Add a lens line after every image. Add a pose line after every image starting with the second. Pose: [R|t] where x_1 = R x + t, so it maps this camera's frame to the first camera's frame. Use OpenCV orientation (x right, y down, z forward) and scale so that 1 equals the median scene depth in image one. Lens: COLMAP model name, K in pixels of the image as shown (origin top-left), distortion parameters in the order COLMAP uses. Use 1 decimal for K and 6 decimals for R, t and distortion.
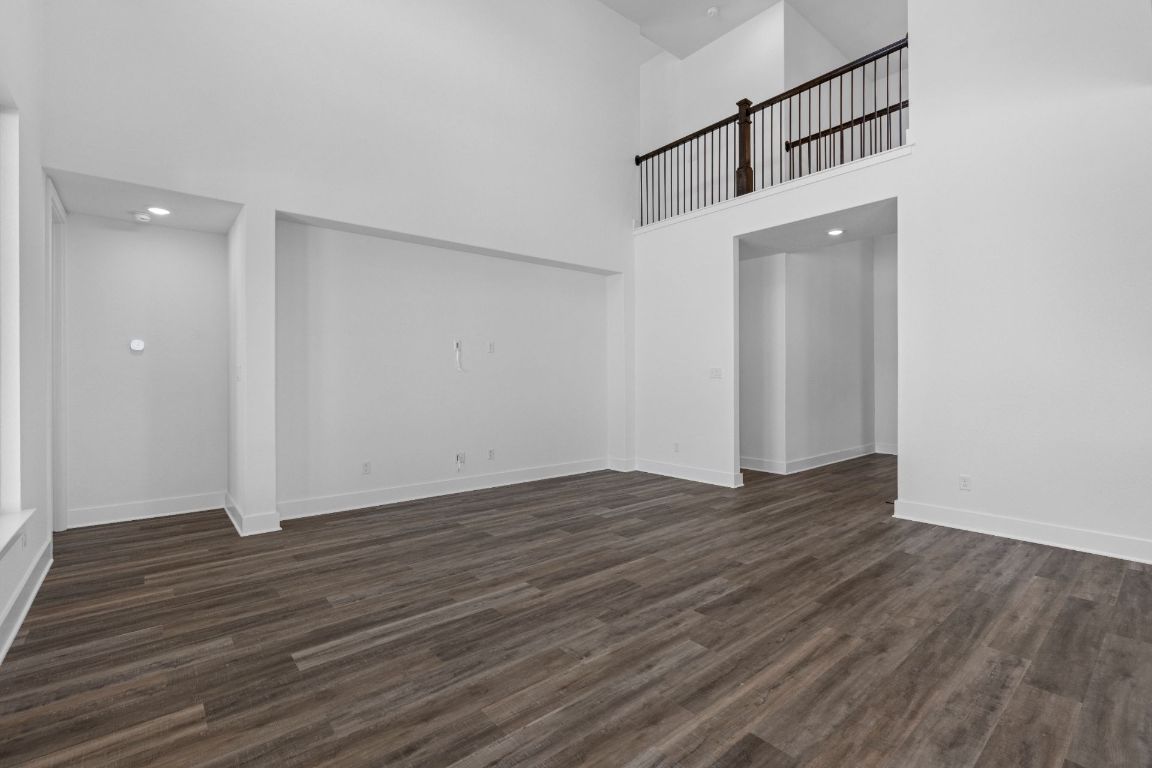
lens RADIAL K [[514.0, 0, 577.8], [0, 514.0, 380.4], [0, 0, 1]] dist [-0.000313, 0.000182]
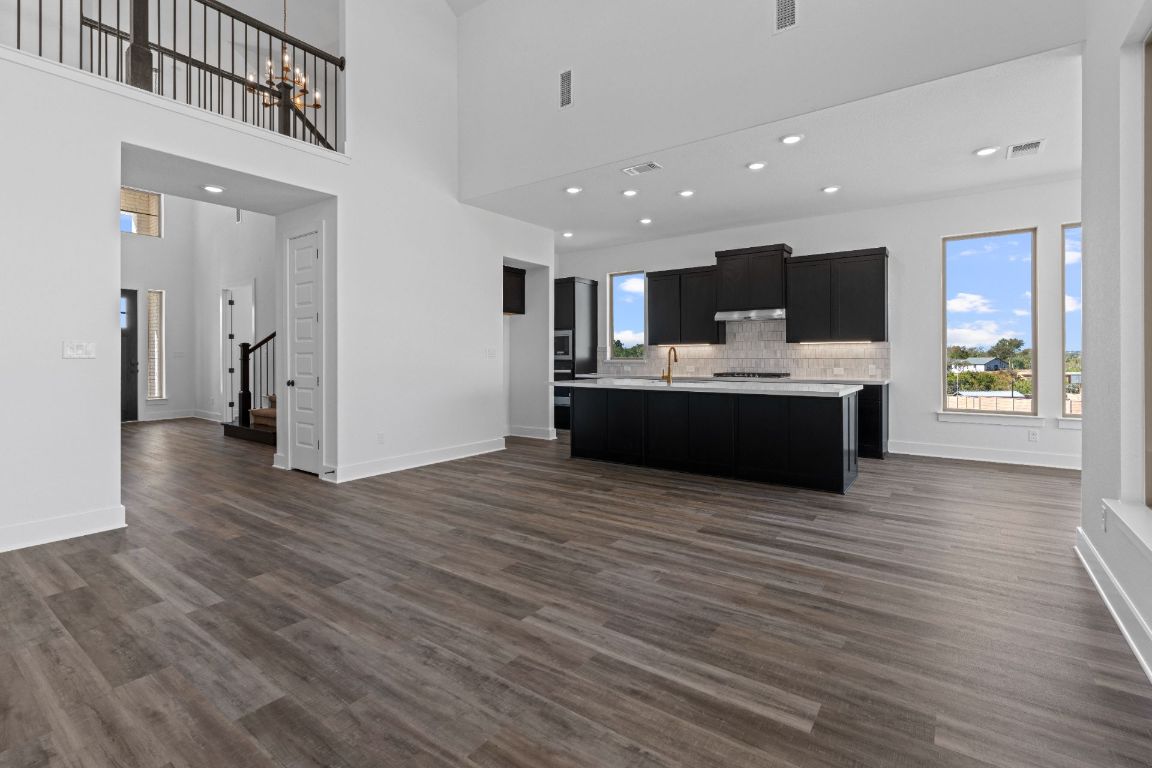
lens RADIAL K [[522.5, 0, 581.6], [0, 522.5, 362.5], [0, 0, 1]] dist [-0.000915, 0.000027]
pose [[-0.240334, -0.005075, 0.970677, -1.004706], [0.007183, 0.999950, 0.007007, 0.000955], [-0.970664, 0.008656, -0.240286, 1.249469]]
